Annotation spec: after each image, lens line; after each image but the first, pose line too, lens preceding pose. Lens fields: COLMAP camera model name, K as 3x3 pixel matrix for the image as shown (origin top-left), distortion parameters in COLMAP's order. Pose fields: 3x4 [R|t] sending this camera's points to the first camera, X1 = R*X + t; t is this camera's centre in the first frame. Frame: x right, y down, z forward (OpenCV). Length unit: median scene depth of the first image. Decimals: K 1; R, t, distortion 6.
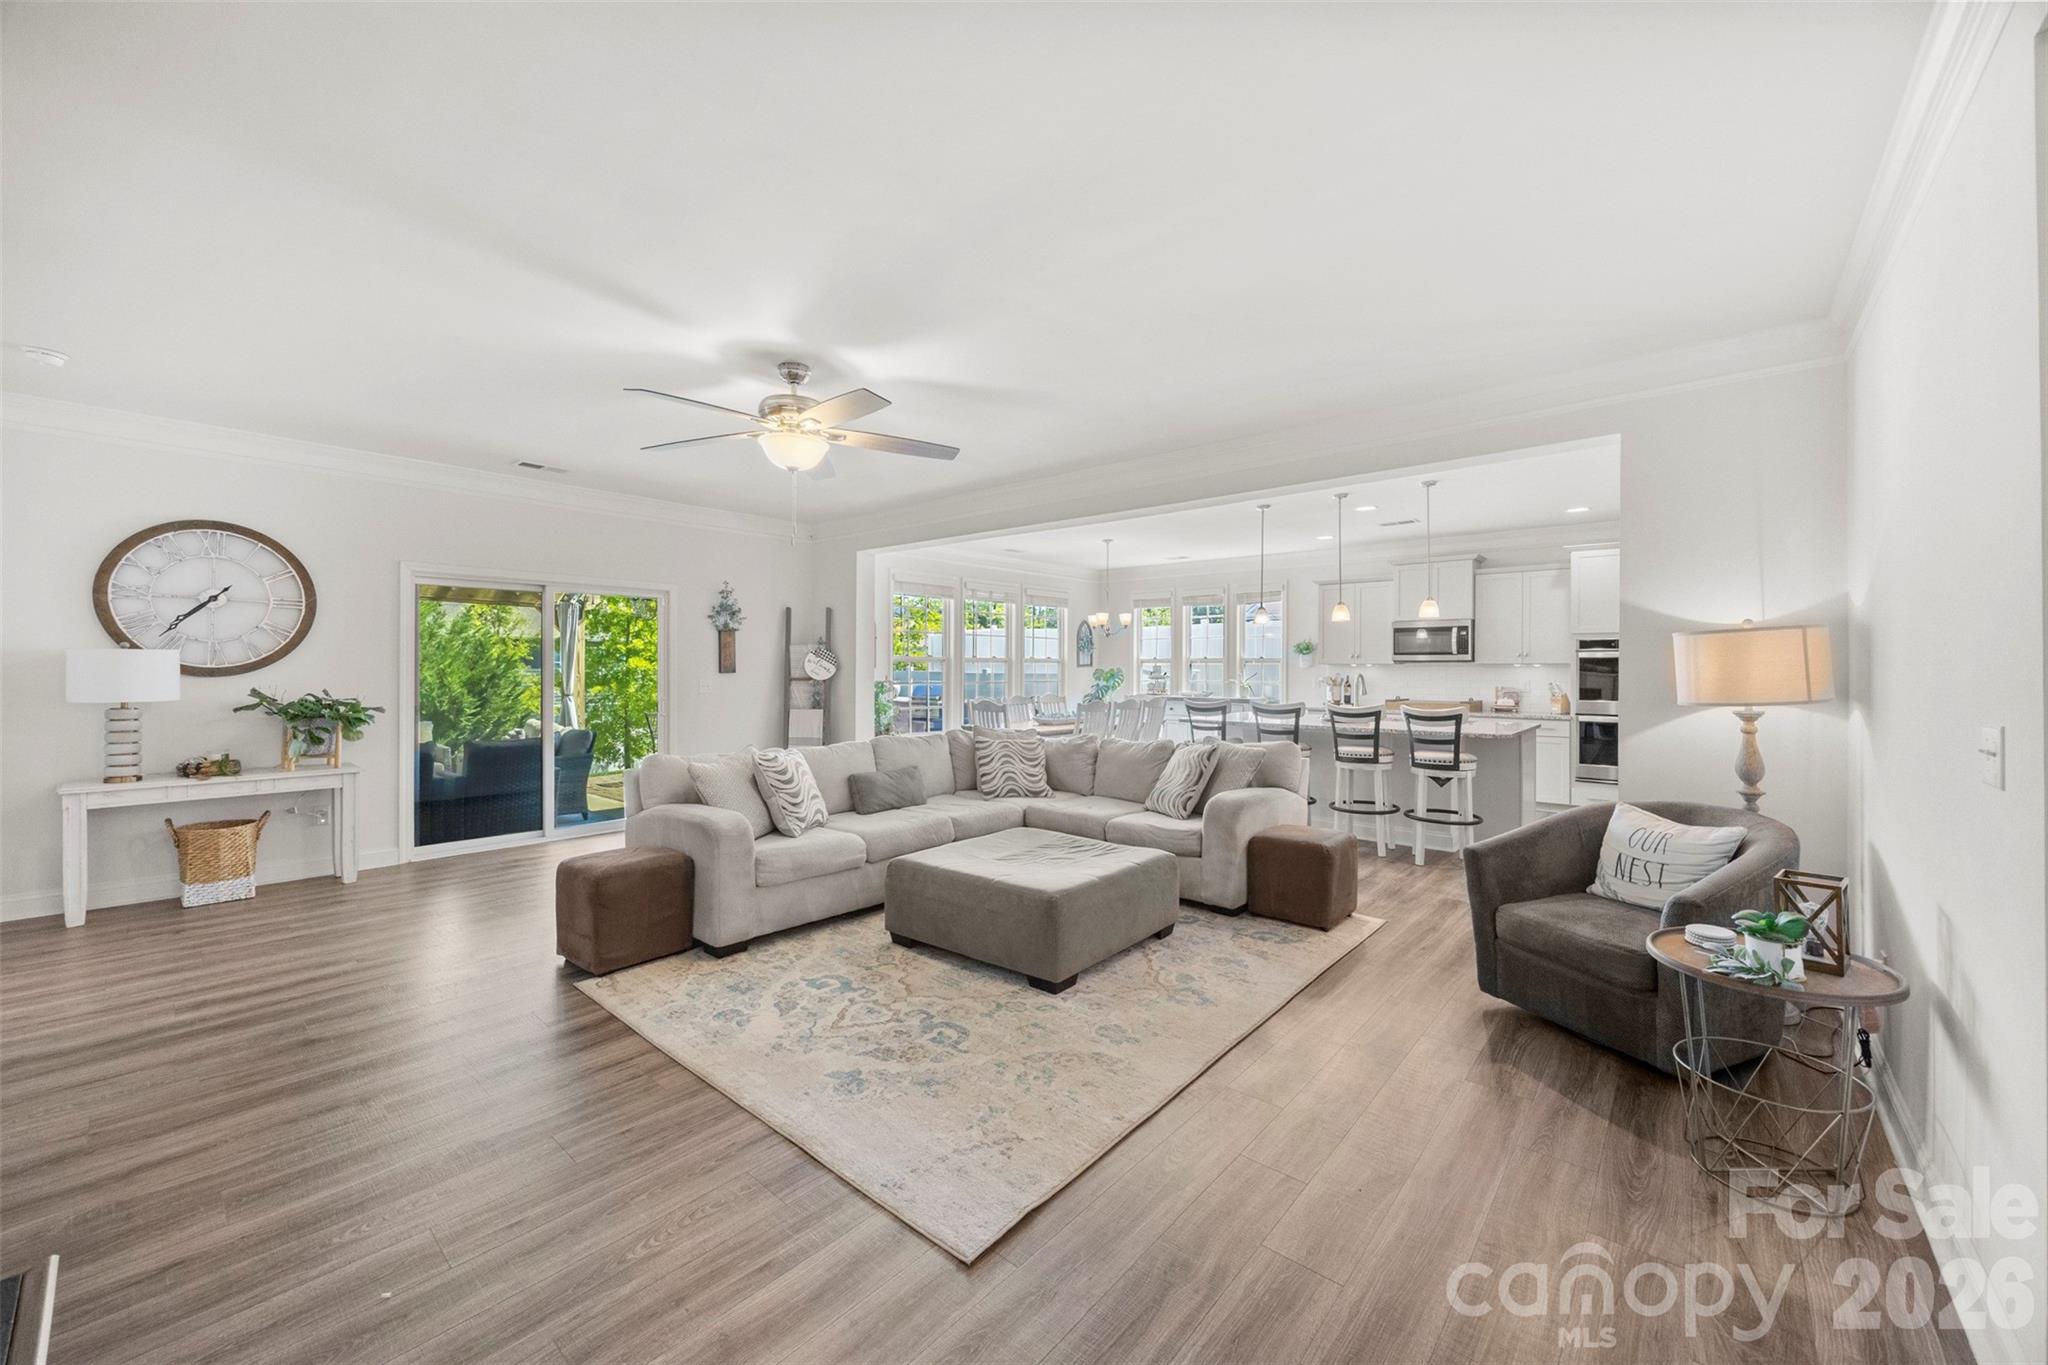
lens RADIAL K [[777.9, 0, 1023.9], [0, 777.9, 666.2], [0, 0, 1]] dist [-0.004542, 0.000023]
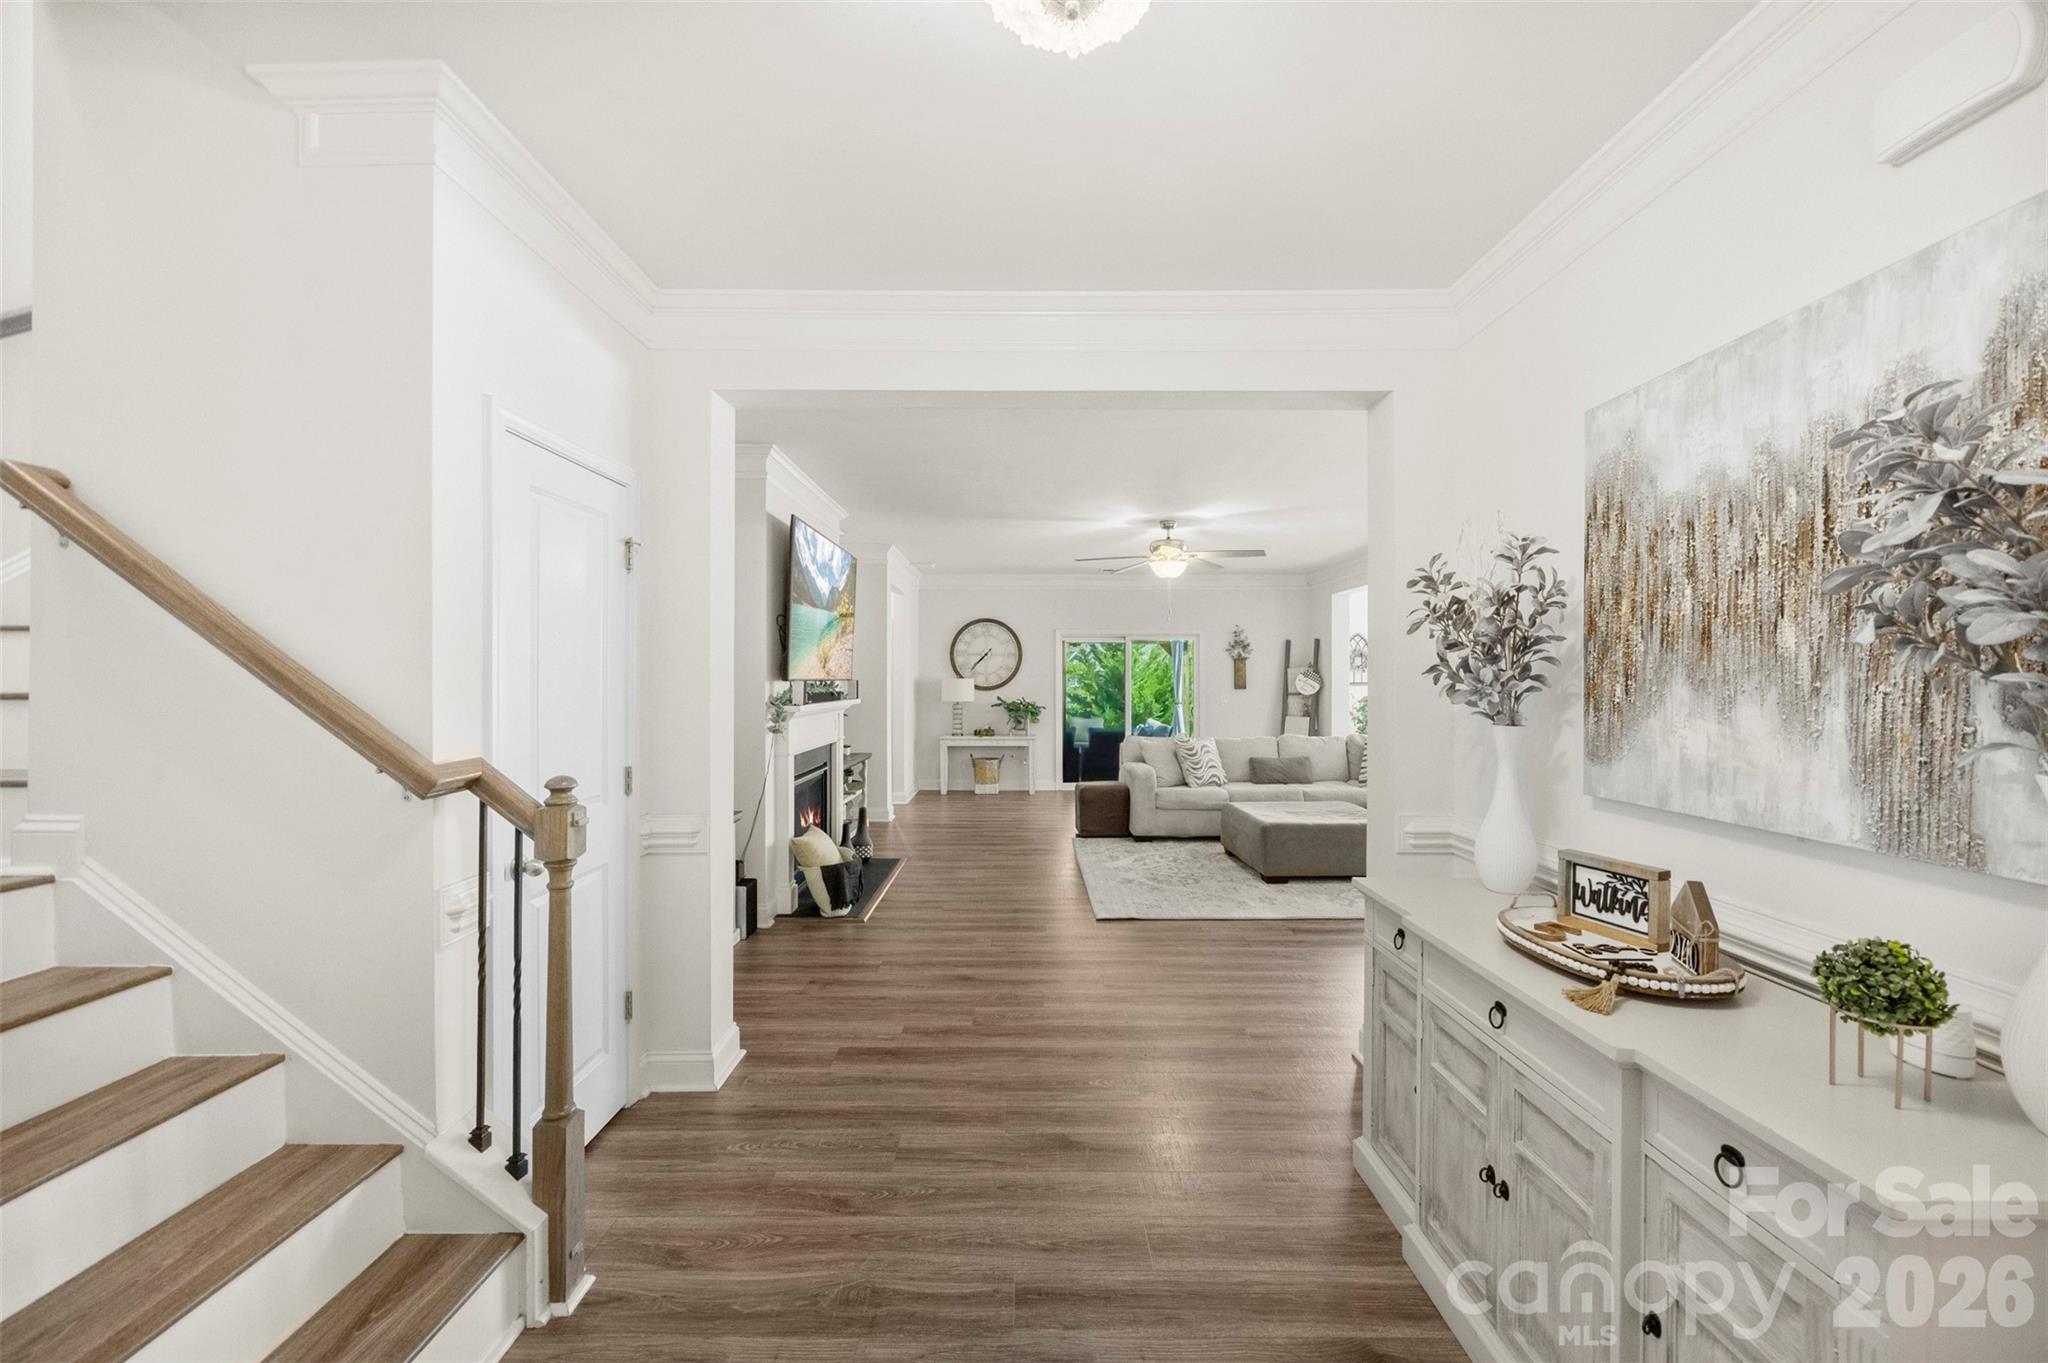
lens RADIAL K [[777.9, 0, 1012.7], [0, 777.9, 688.8], [0, 0, 1]] dist [-0.004542, 0.000023]
pose [[0.642153, 0.005466, -0.766557, 0.634488], [0.004620, 0.999929, 0.011000, -0.014012], [0.766563, -0.010605, 0.642082, -0.323600]]
